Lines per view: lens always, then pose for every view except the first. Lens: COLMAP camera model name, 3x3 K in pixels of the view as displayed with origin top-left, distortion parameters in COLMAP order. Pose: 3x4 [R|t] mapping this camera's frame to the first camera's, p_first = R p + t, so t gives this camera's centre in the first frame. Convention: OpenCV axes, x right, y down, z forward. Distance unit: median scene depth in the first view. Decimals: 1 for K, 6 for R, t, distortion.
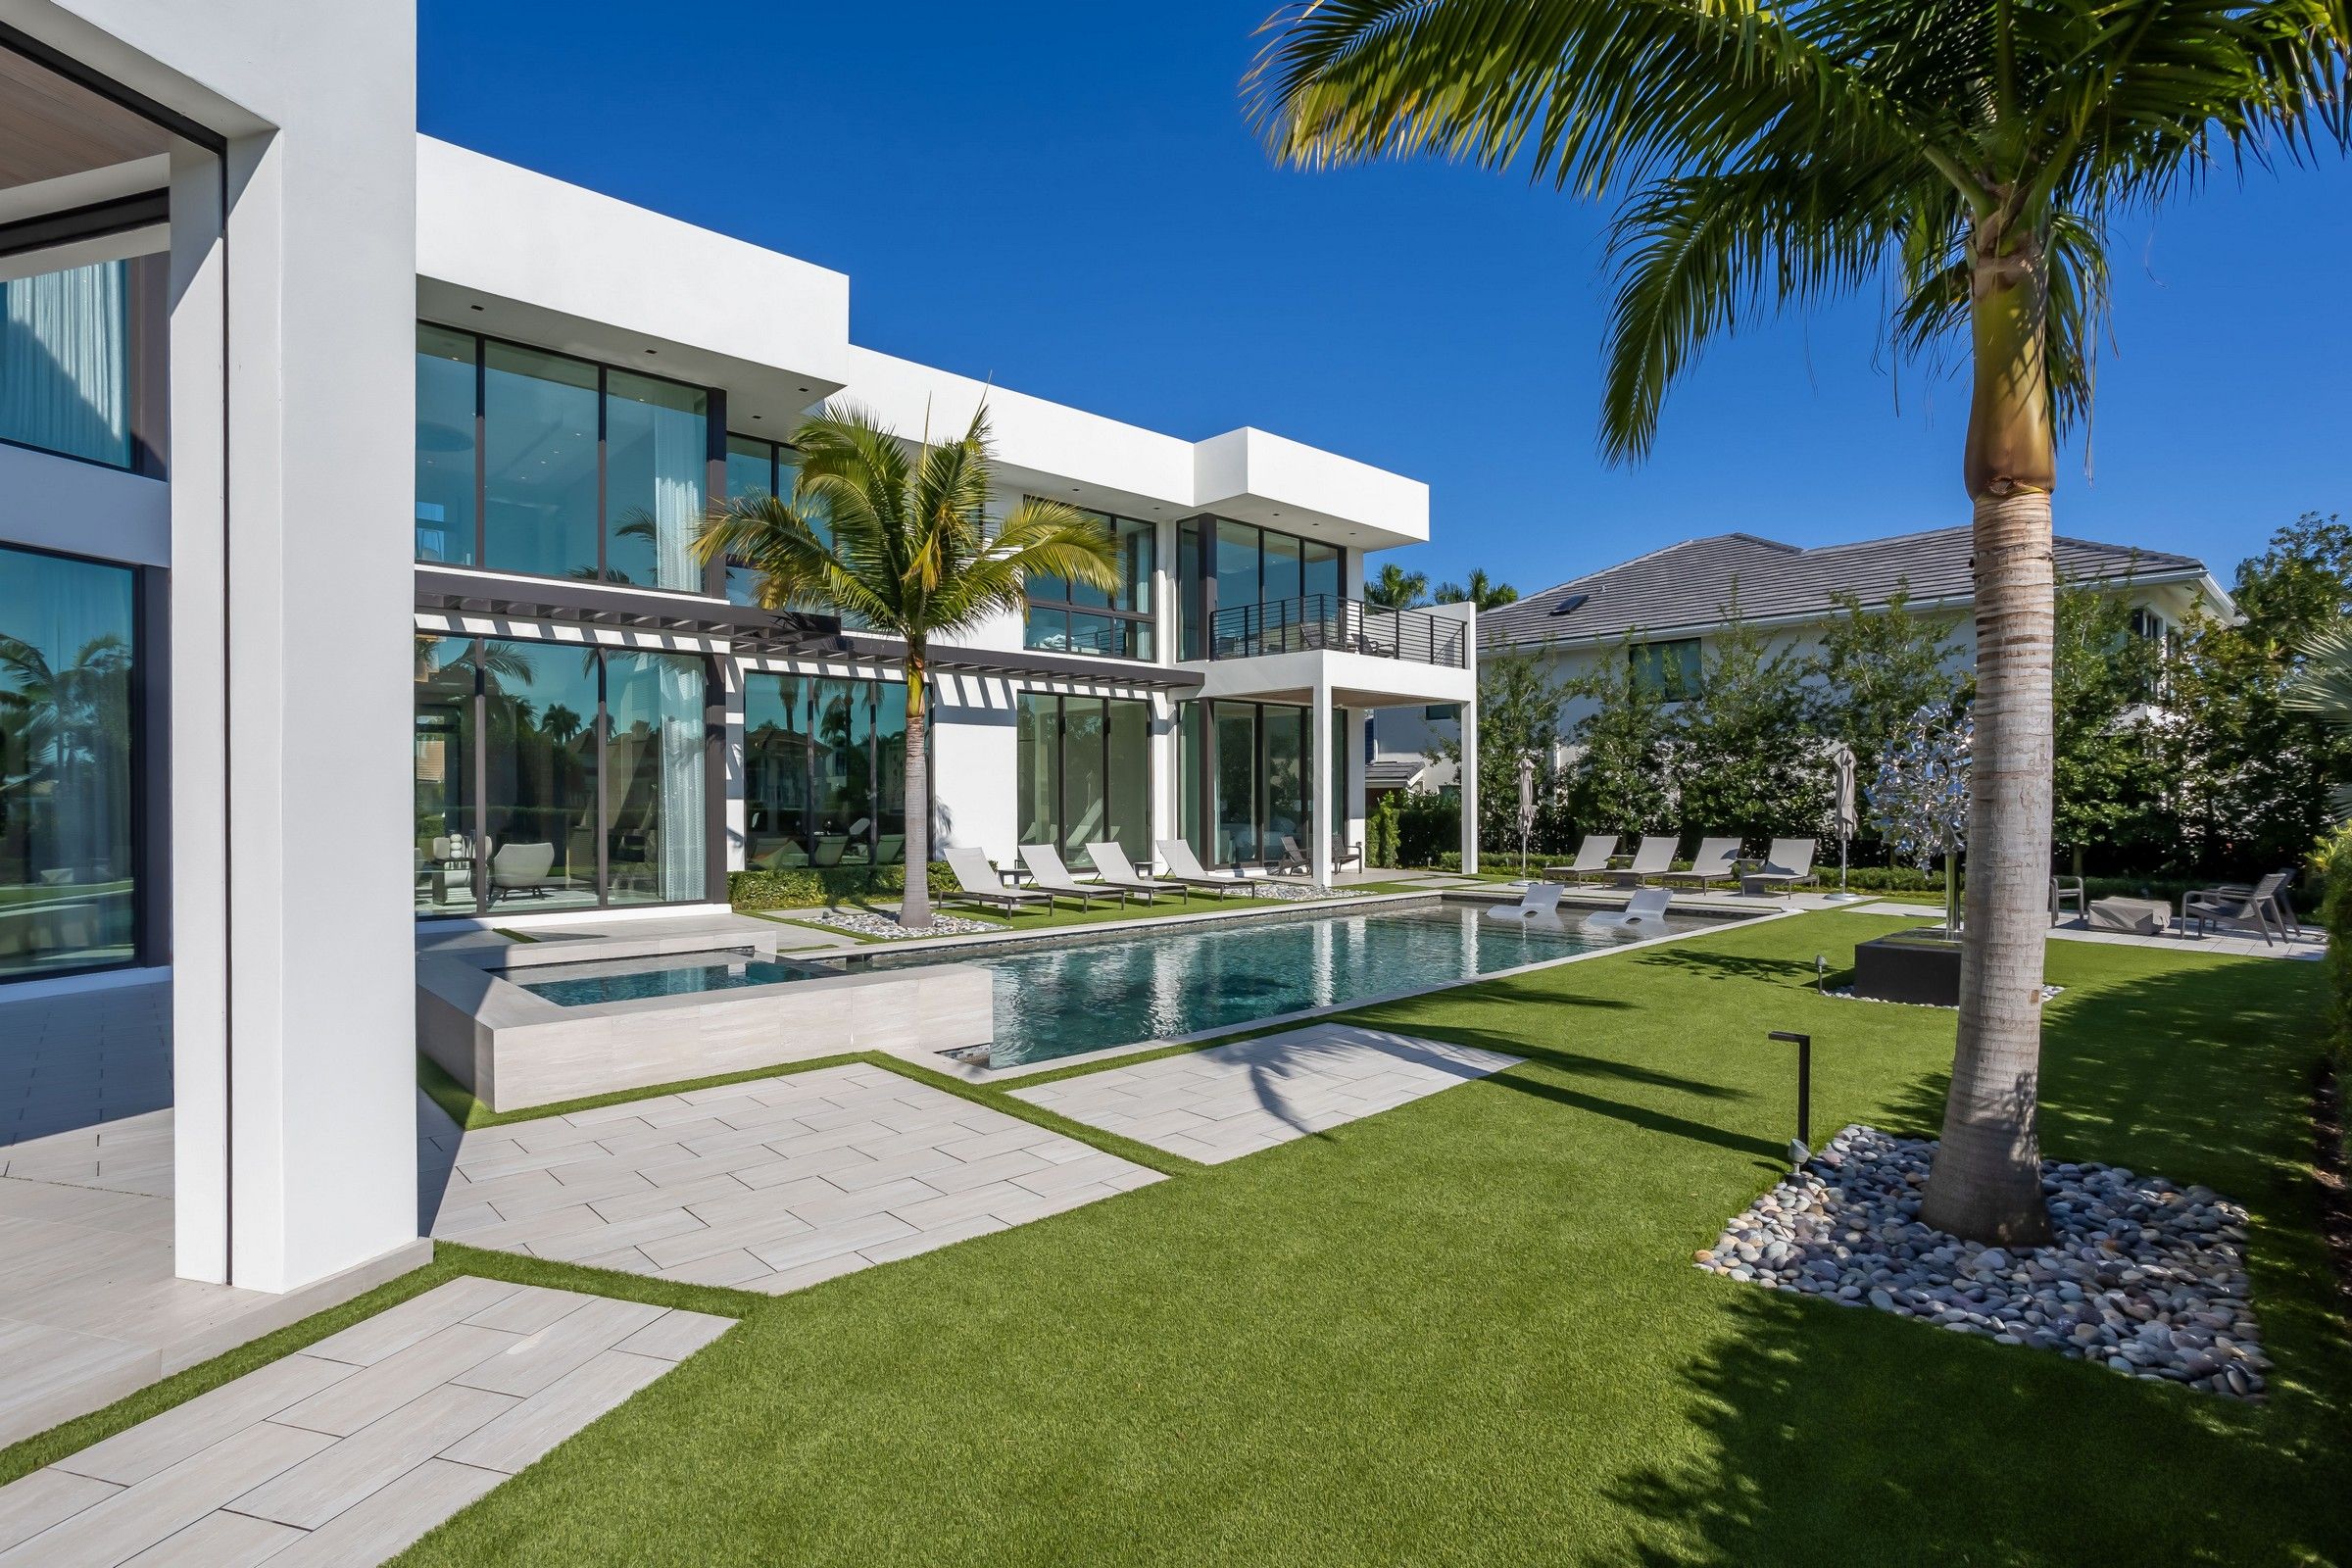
lens RADIAL K [[1129.5, 0, 1176.0], [0, 1129.5, 784.0], [0, 0, 1]] dist [-0.050683, 0.038713]
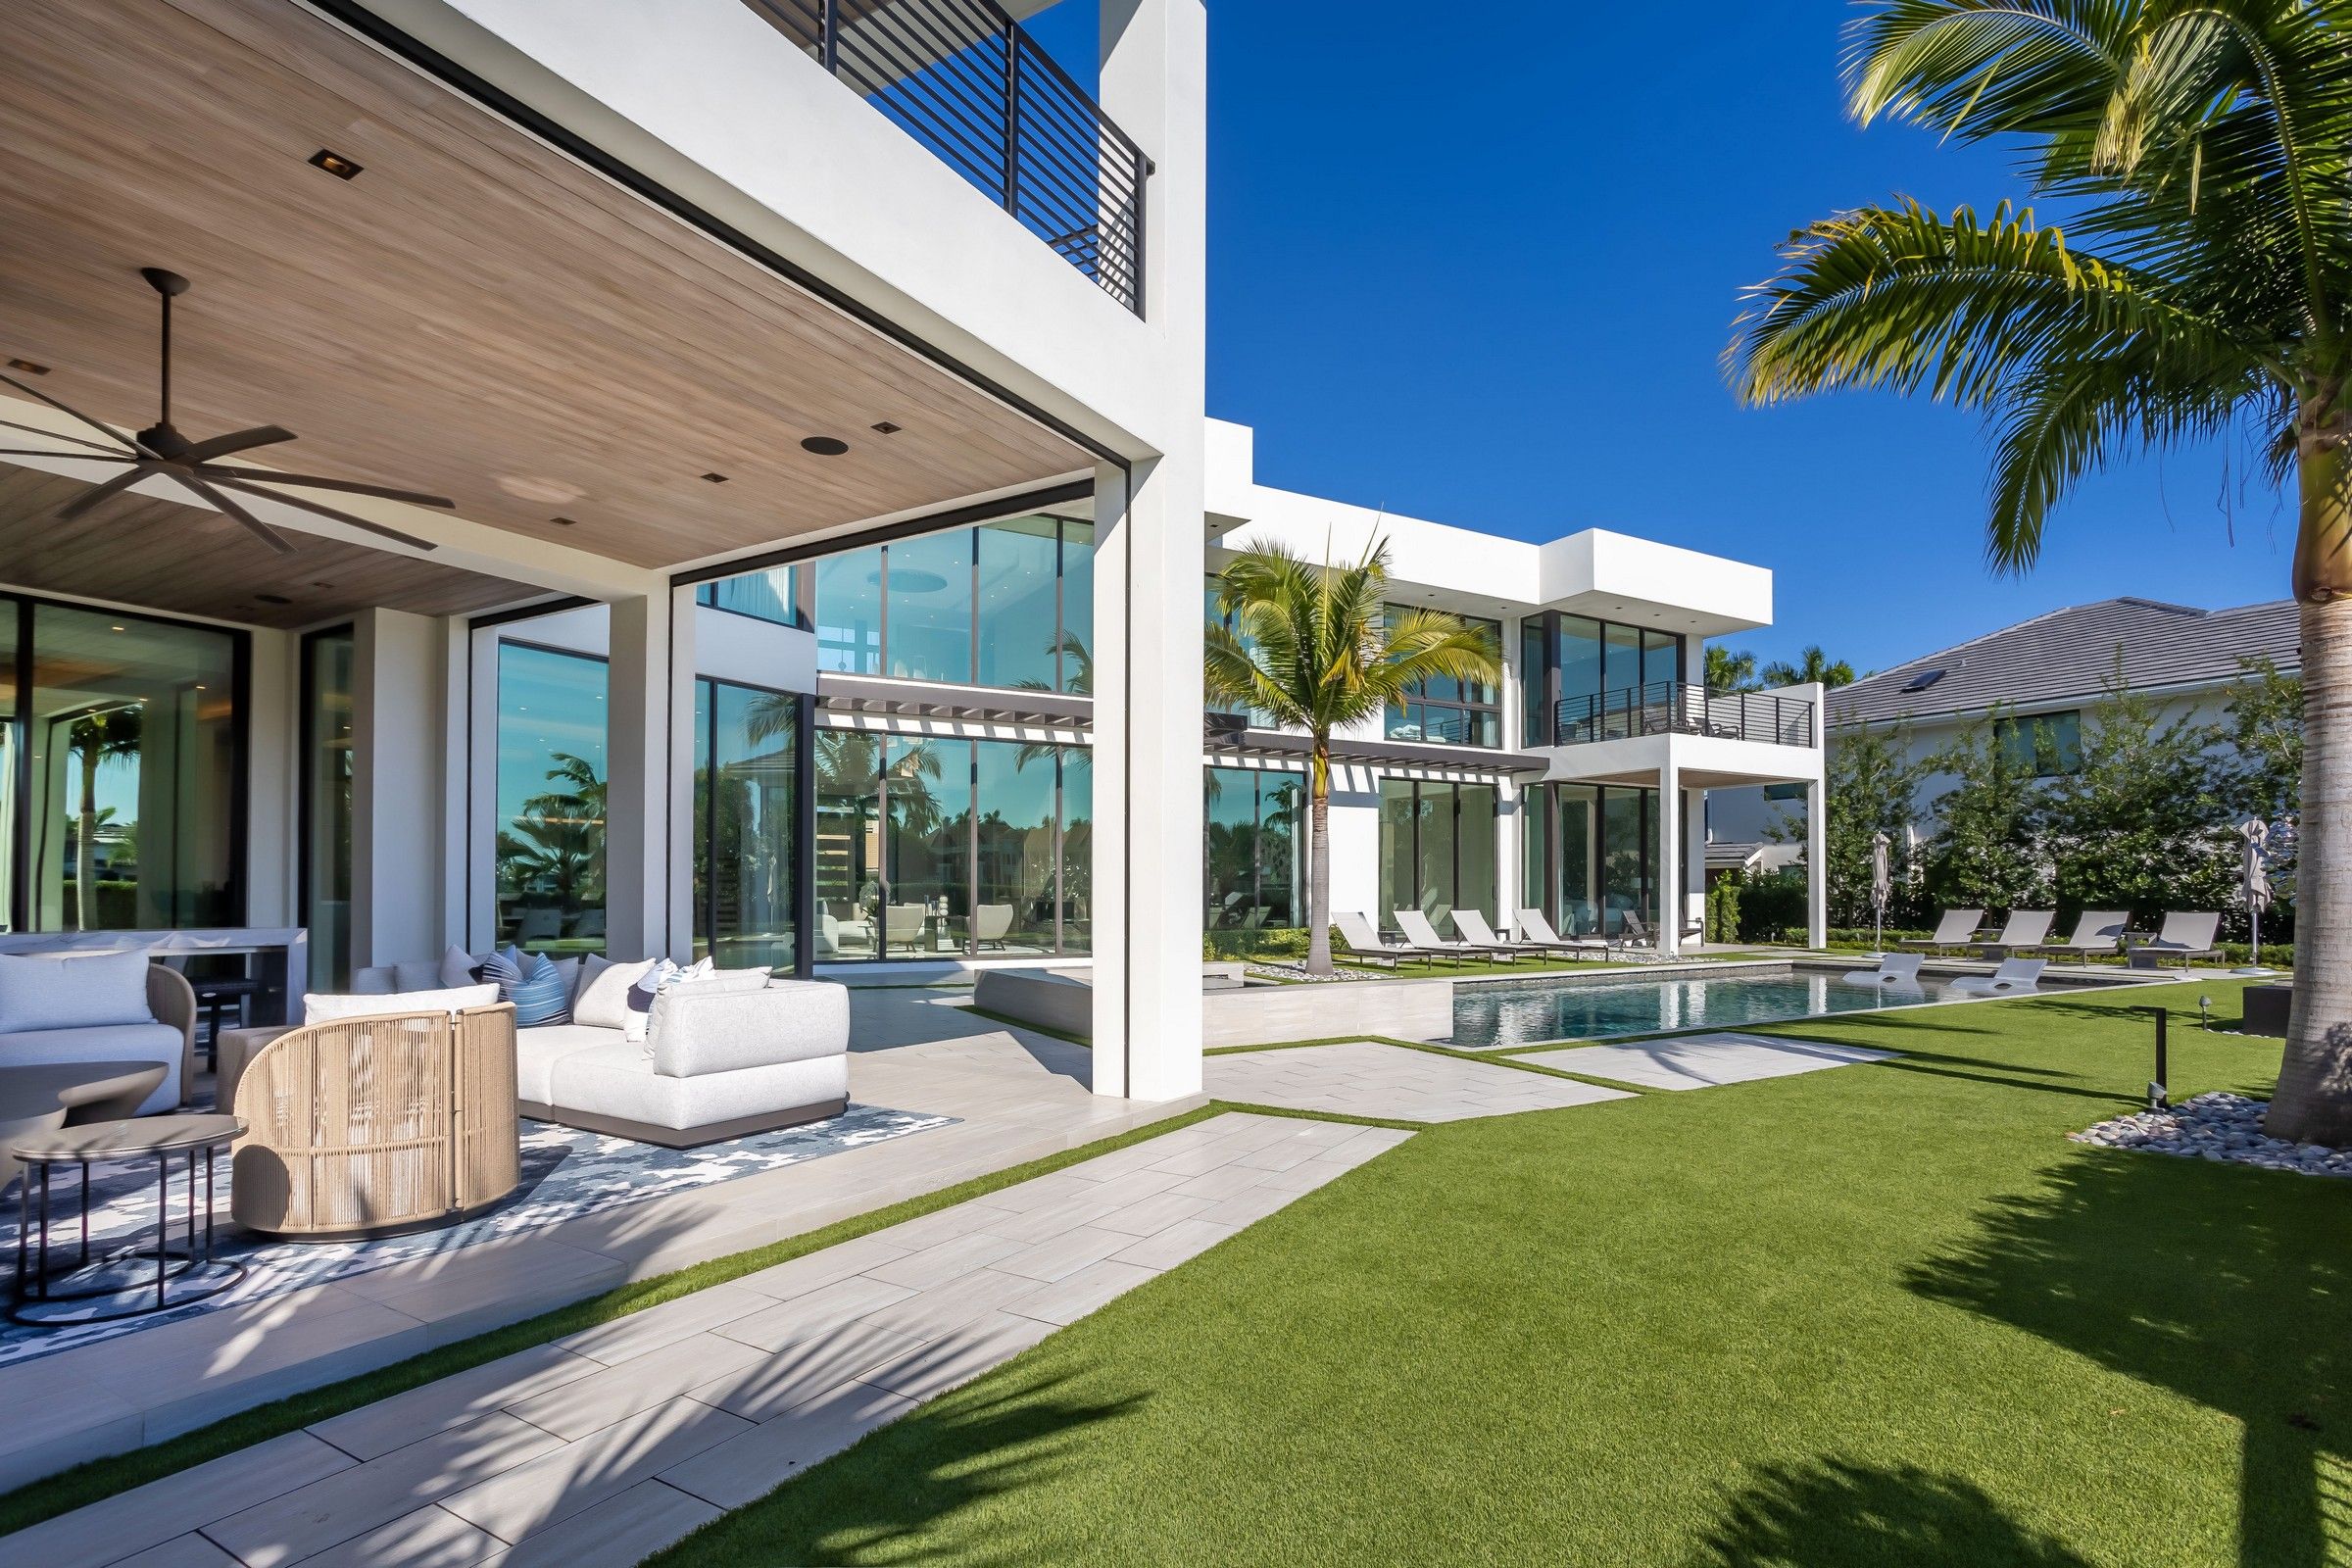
lens RADIAL K [[1176.4, 0, 1183.4], [0, 1176.4, 868.5], [0, 0, 1]] dist [-0.004279, 0.014815]
pose [[0.976865, -0.001413, -0.213850, -0.077524], [-0.001167, 0.999928, -0.011936, 0.021977], [0.213852, 0.011909, 0.976793, -0.178049]]
